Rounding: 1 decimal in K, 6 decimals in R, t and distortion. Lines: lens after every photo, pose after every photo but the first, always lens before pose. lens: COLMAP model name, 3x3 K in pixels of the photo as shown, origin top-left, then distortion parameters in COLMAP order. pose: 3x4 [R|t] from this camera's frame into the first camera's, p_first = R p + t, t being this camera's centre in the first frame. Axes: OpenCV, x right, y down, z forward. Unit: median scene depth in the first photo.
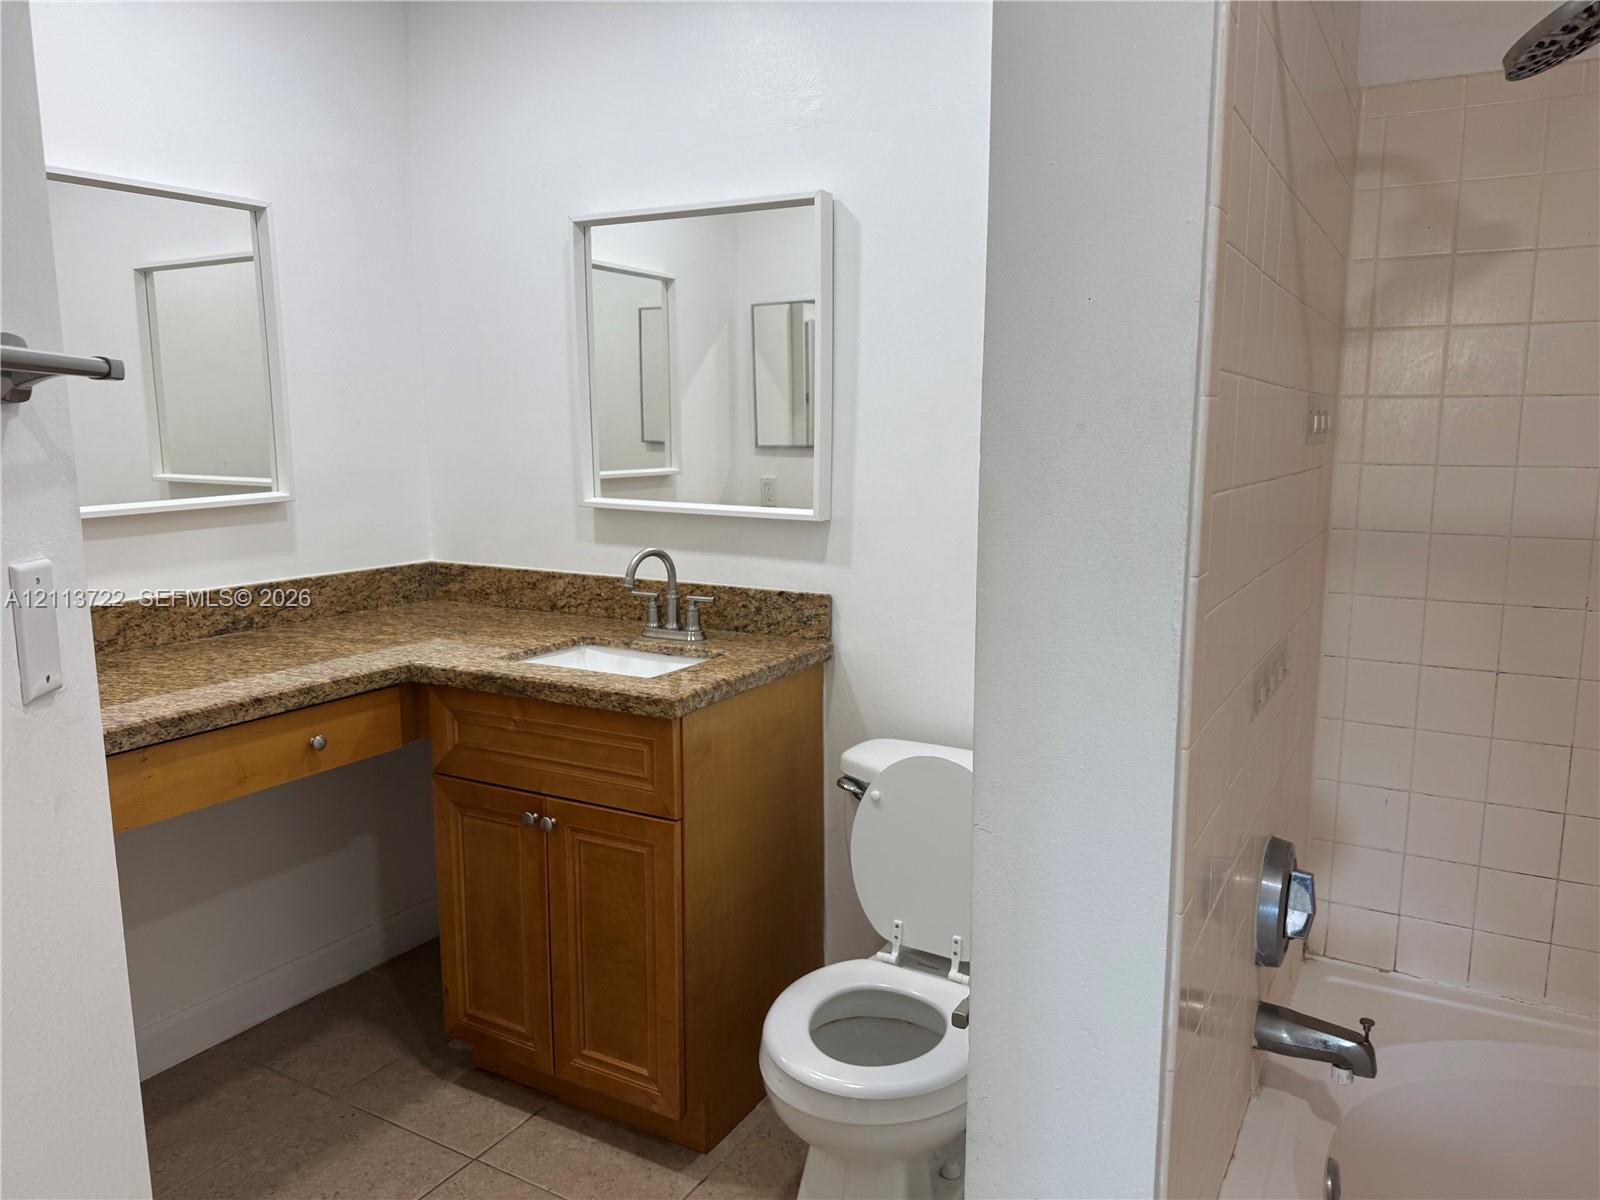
lens RADIAL K [[1130.4, 0, 800.0], [0, 1130.4, 600.0], [0, 0, 1]] dist [0.029765, -0.034968]
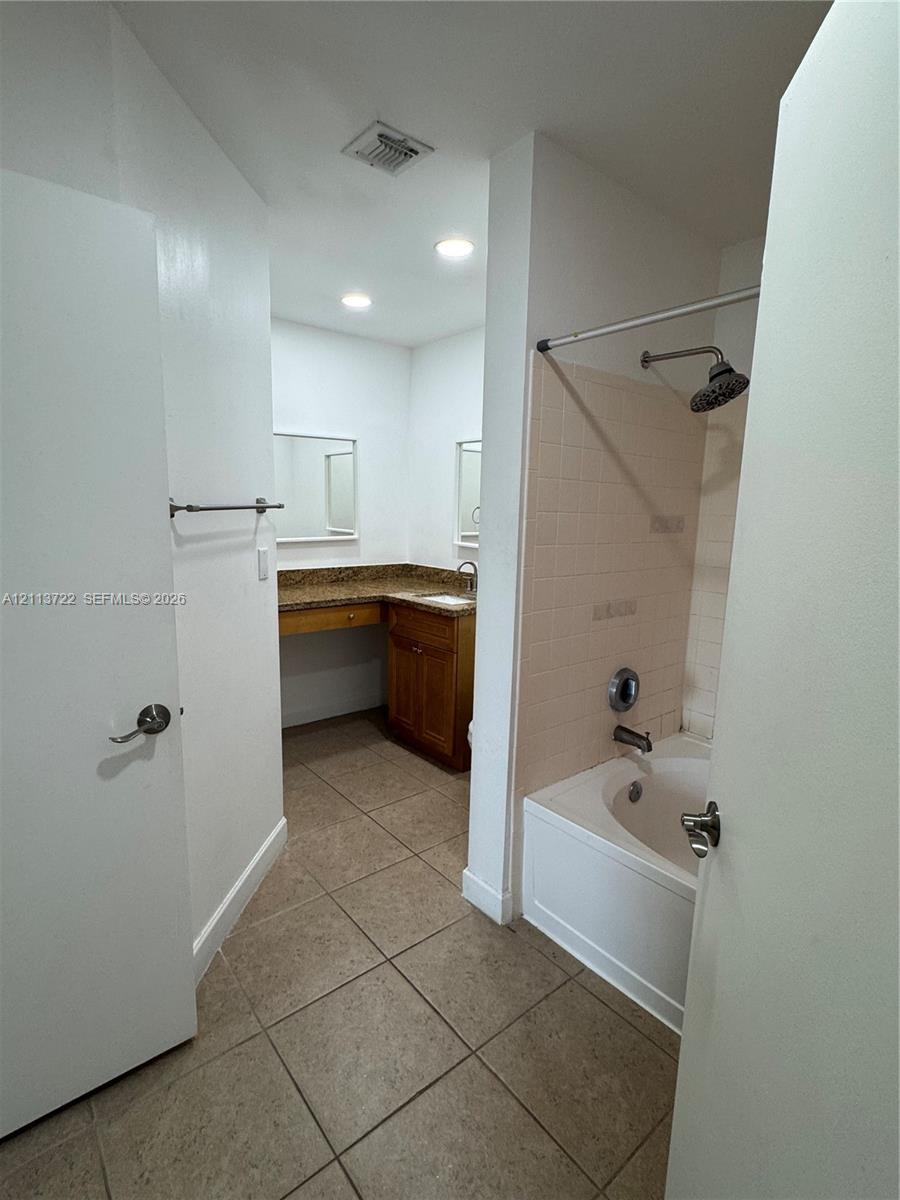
lens RADIAL K [[582.3, 0, 448.5], [0, 582.3, 597.8], [0, 0, 1]] dist [-0.008633, 0.000650]
pose [[0.937469, 0.074538, -0.339995, 0.333710], [-0.074540, 0.997132, 0.013075, 0.030551], [0.339995, 0.013085, 0.940336, -0.378311]]
